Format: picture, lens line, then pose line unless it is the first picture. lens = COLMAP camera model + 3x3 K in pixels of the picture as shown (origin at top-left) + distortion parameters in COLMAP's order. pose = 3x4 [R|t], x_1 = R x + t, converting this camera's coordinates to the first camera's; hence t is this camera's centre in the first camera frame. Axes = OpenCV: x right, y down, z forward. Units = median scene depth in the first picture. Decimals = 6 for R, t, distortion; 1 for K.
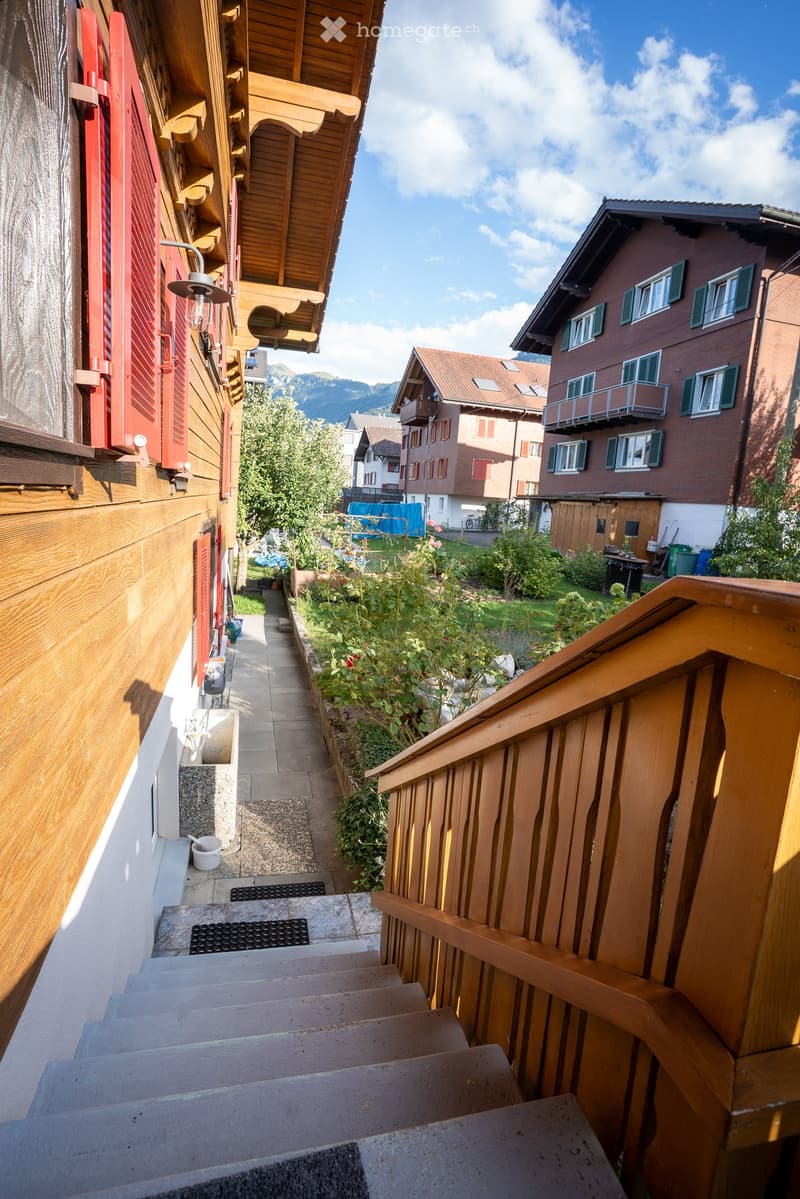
lens RADIAL K [[584.8, 0, 400.0], [0, 584.8, 599.4], [0, 0, 1]] dist [-0.030499, 0.002950]
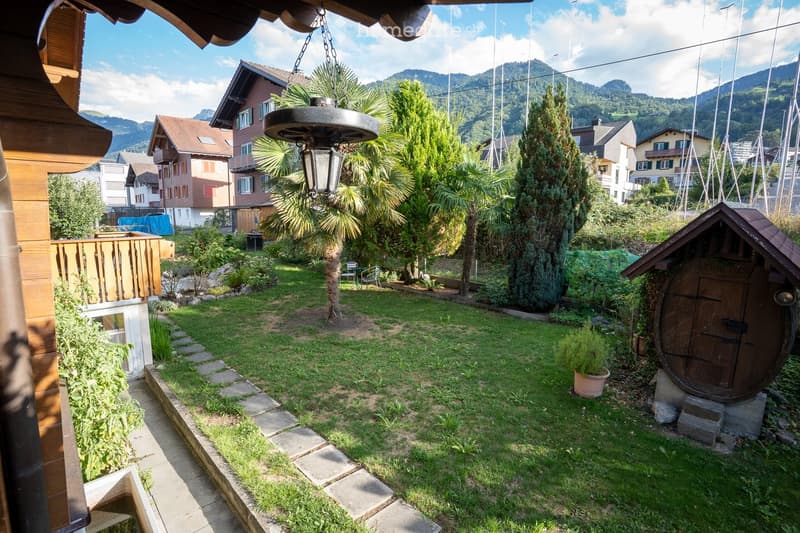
lens RADIAL K [[390.2, 0, 399.3], [0, 390.2, 264.1], [0, 0, 1]] dist [-0.030499, 0.002950]
pose [[0.868599, -0.137954, 0.475924, 0.053942], [0.141733, 0.989505, 0.028148, 0.034955], [-0.474813, 0.043005, 0.879036, -0.247295]]
